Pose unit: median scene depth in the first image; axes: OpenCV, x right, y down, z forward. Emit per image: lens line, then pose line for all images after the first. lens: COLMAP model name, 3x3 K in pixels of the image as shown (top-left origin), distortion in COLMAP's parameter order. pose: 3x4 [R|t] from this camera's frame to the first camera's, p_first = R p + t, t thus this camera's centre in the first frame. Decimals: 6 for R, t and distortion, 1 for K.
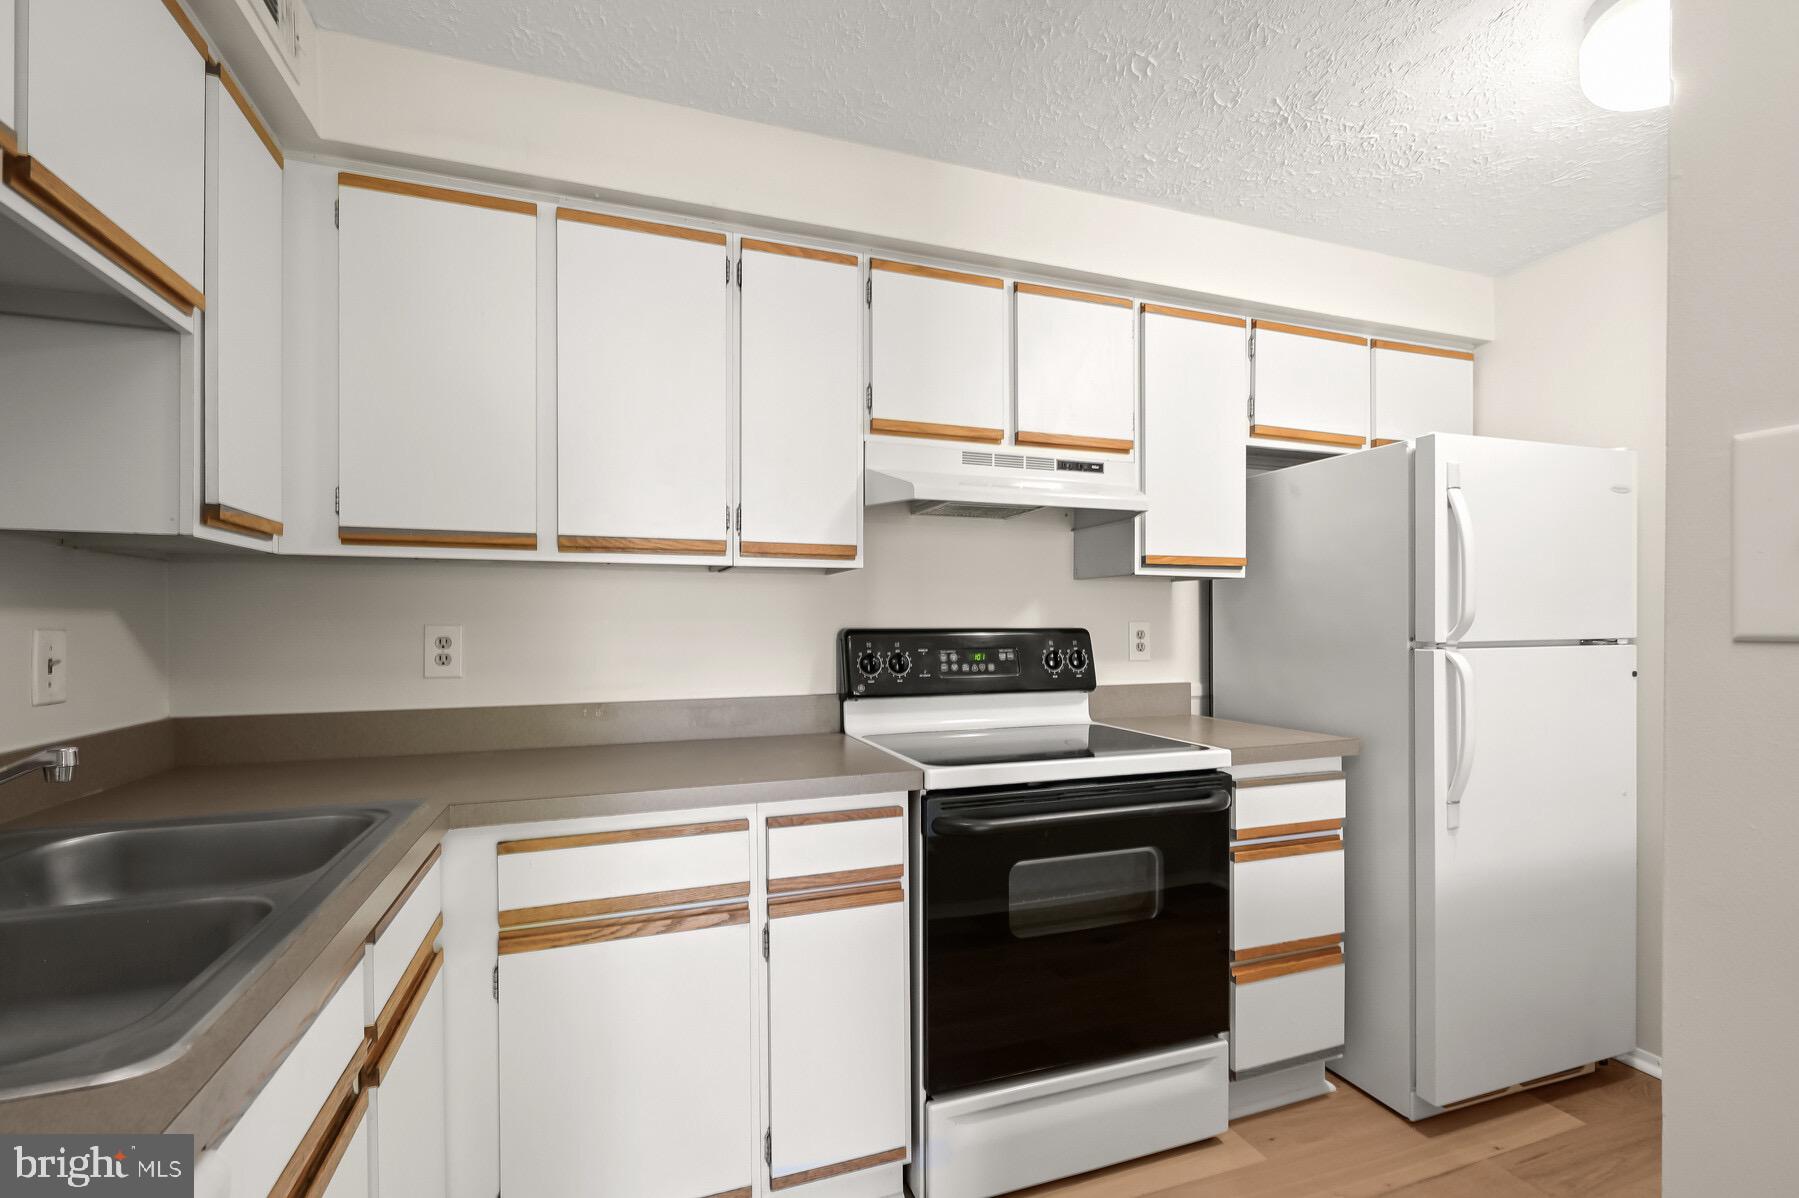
lens RADIAL K [[795.3, 0, 895.8], [0, 795.3, 626.8], [0, 0, 1]] dist [0.001139, 0.000567]
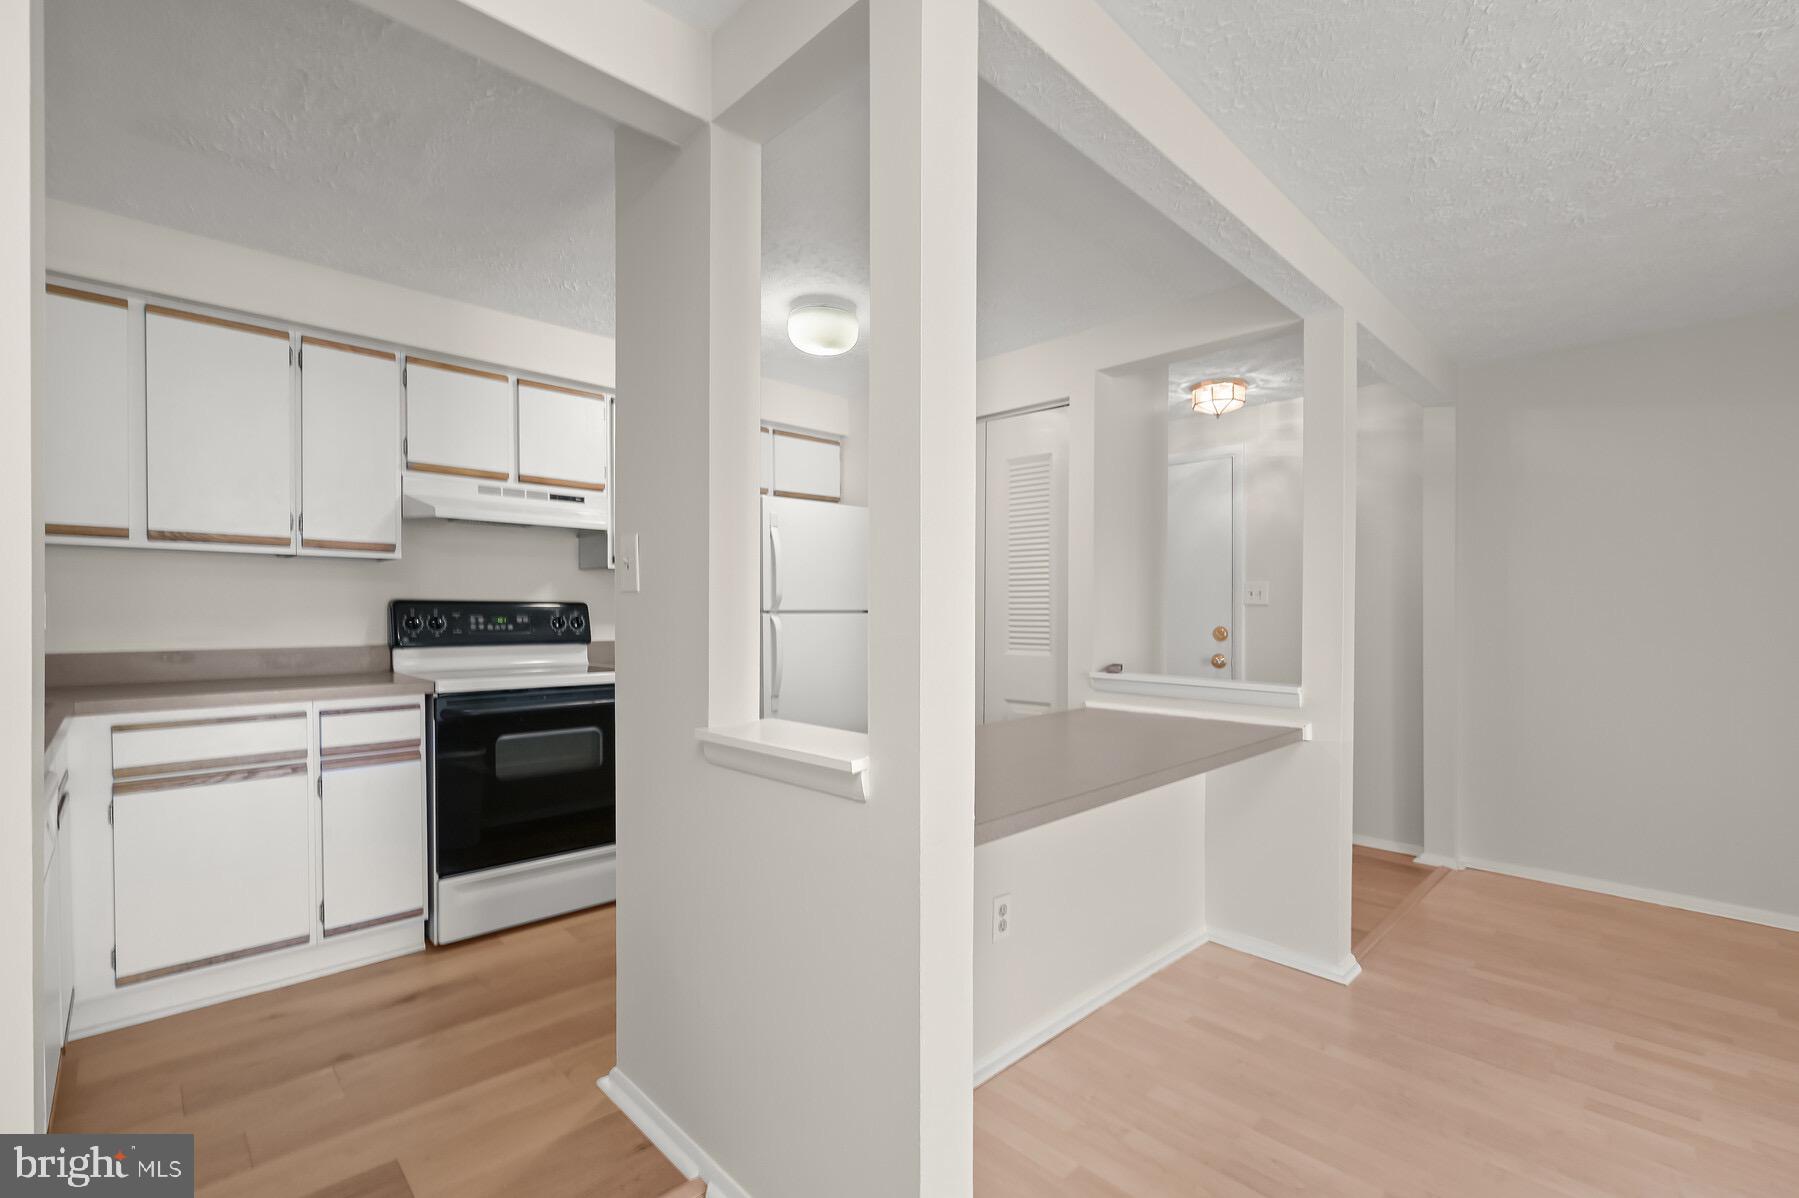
lens RADIAL K [[795.3, 0, 895.8], [0, 795.3, 626.8], [0, 0, 1]] dist [0.001139, 0.000567]
pose [[0.910895, -0.000315, 0.412637, 0.191401], [-0.005733, 0.999894, 0.013419, 0.030566], [-0.412598, -0.014589, 0.910797, -0.775807]]
